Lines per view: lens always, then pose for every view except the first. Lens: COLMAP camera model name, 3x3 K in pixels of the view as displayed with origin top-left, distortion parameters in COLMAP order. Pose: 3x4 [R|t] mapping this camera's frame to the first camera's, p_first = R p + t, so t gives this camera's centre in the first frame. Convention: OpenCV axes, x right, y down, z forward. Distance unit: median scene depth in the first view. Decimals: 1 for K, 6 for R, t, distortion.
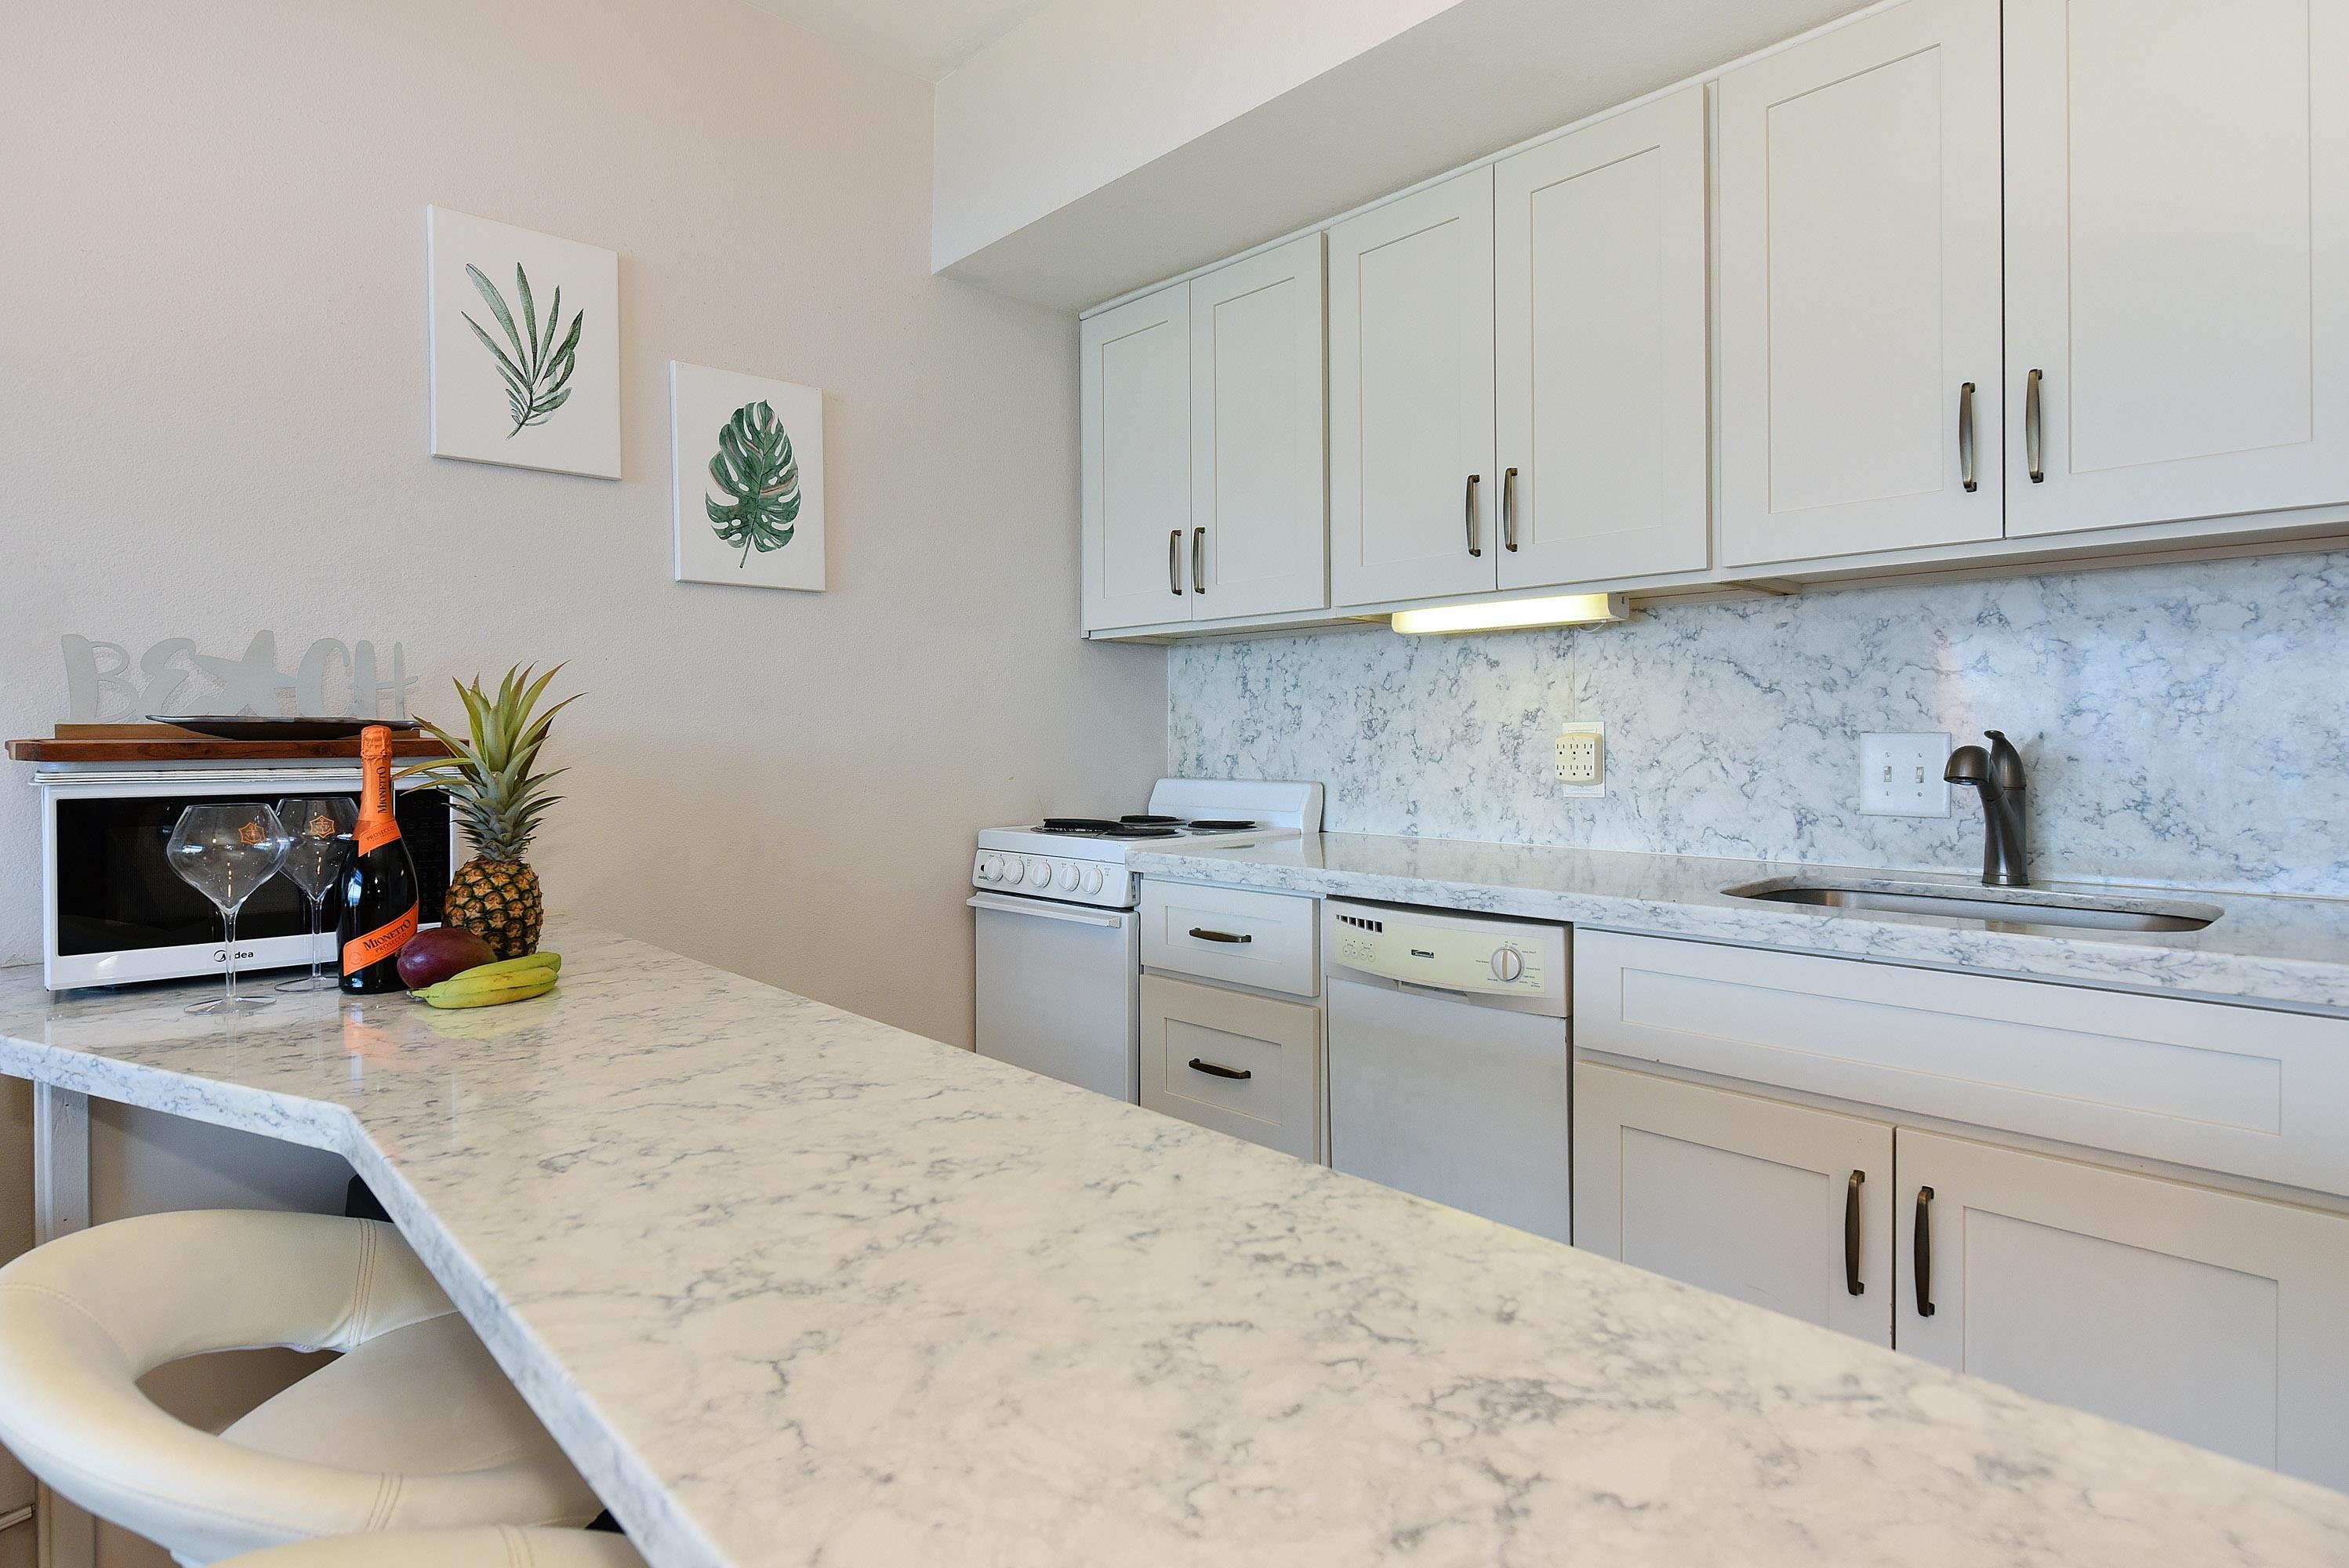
lens RADIAL K [[1200.7, 0, 1178.1], [0, 1200.7, 751.1], [0, 0, 1]] dist [-0.010913, -0.000202]
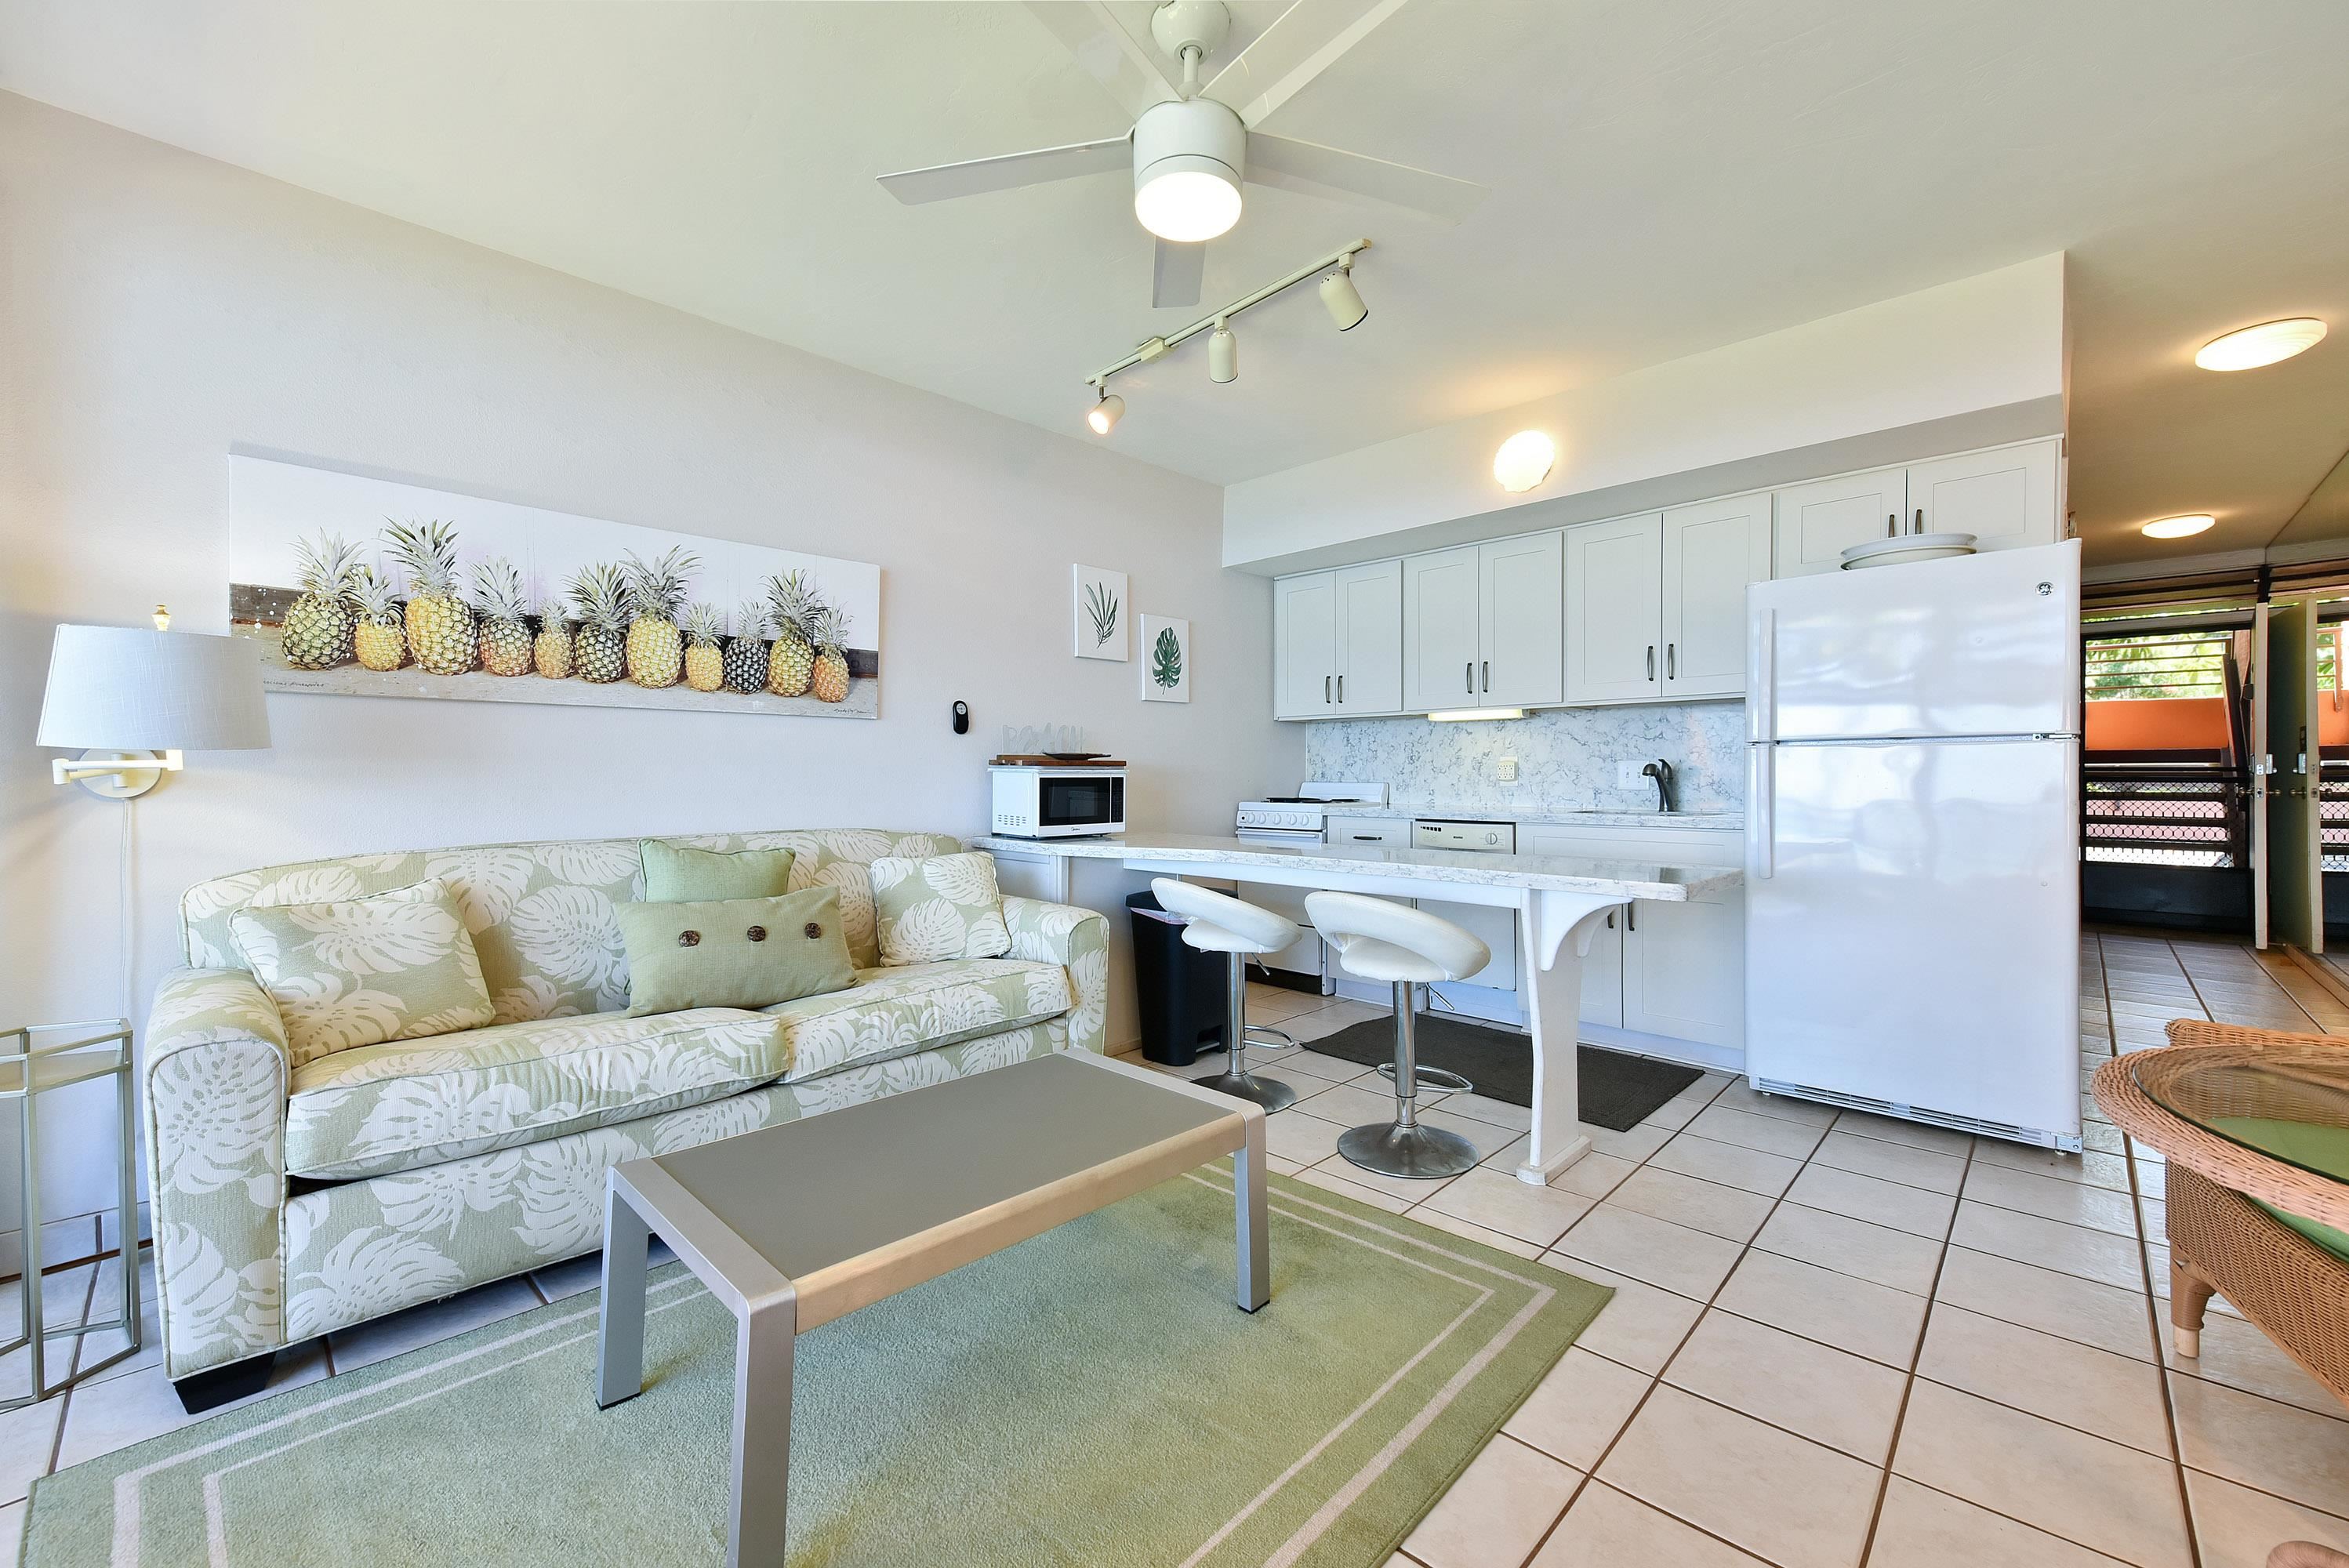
lens RADIAL K [[962.0, 0, 1048.7], [0, 962.0, 781.0], [0, 0, 1]] dist [0.000526, -0.000063]
pose [[0.998541, 0.004649, -0.053791, -0.503782], [-0.004919, 0.999976, -0.004877, 0.040349], [0.053767, 0.005135, 0.998540, -1.043749]]
